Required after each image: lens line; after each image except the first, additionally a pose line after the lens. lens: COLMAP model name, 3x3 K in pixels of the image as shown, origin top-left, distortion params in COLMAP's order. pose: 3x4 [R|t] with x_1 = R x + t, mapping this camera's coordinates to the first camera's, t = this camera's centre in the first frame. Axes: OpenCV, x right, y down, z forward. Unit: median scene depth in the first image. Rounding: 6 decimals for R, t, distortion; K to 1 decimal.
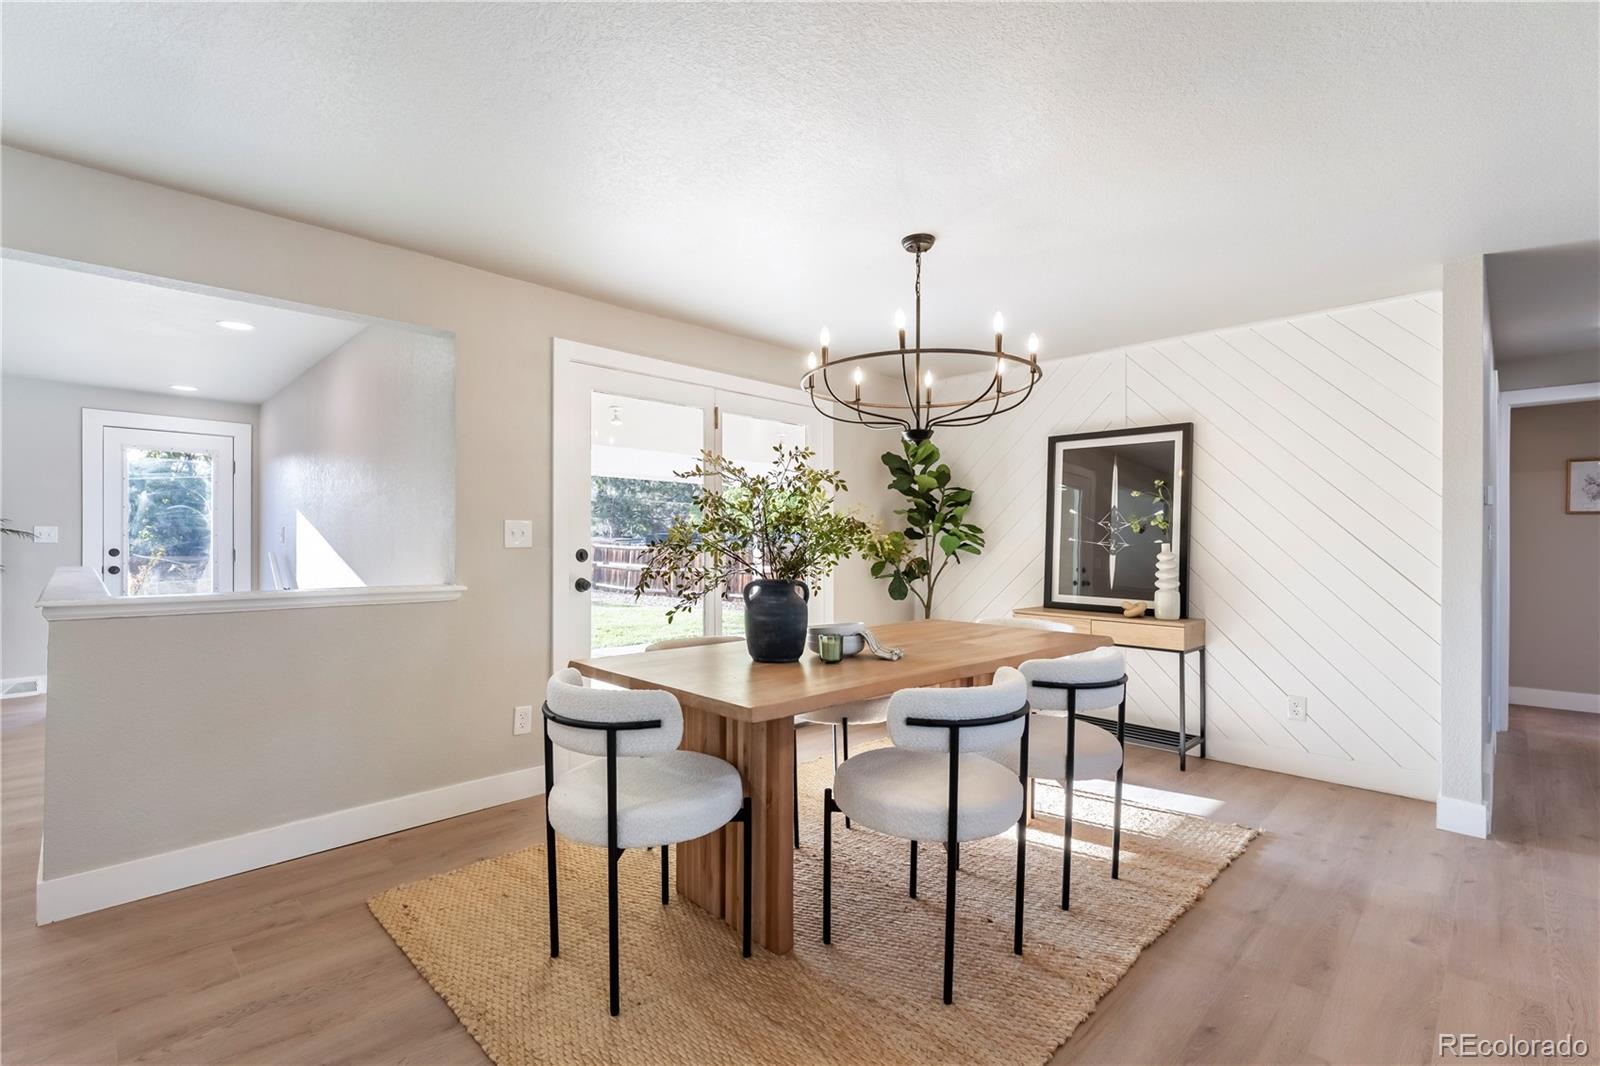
lens RADIAL K [[730.8, 0, 793.2], [0, 730.8, 528.3], [0, 0, 1]] dist [-0.002317, -0.000202]
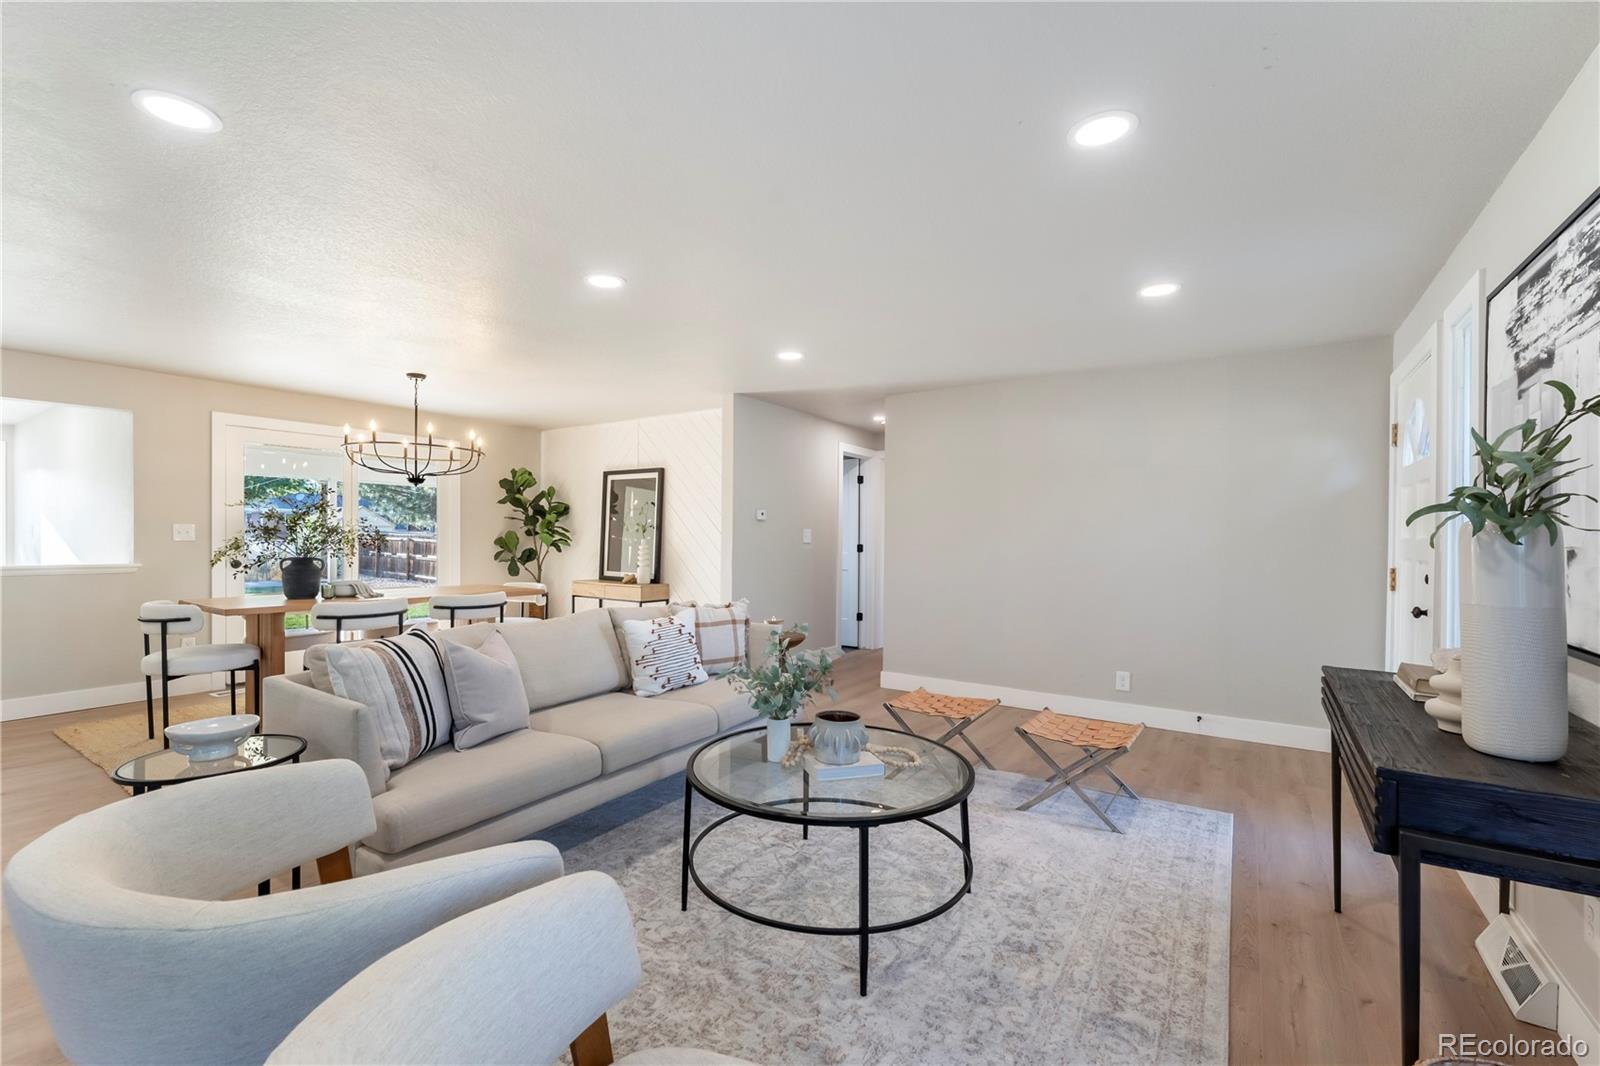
lens RADIAL K [[685.7, 0, 795.4], [0, 685.7, 539.3], [0, 0, 1]] dist [-0.002939, -0.000090]
pose [[0.981870, 0.003103, 0.189532, 0.486675], [-0.007127, 0.999763, 0.020553, -0.012737], [-0.189424, -0.021531, 0.981659, -0.547984]]
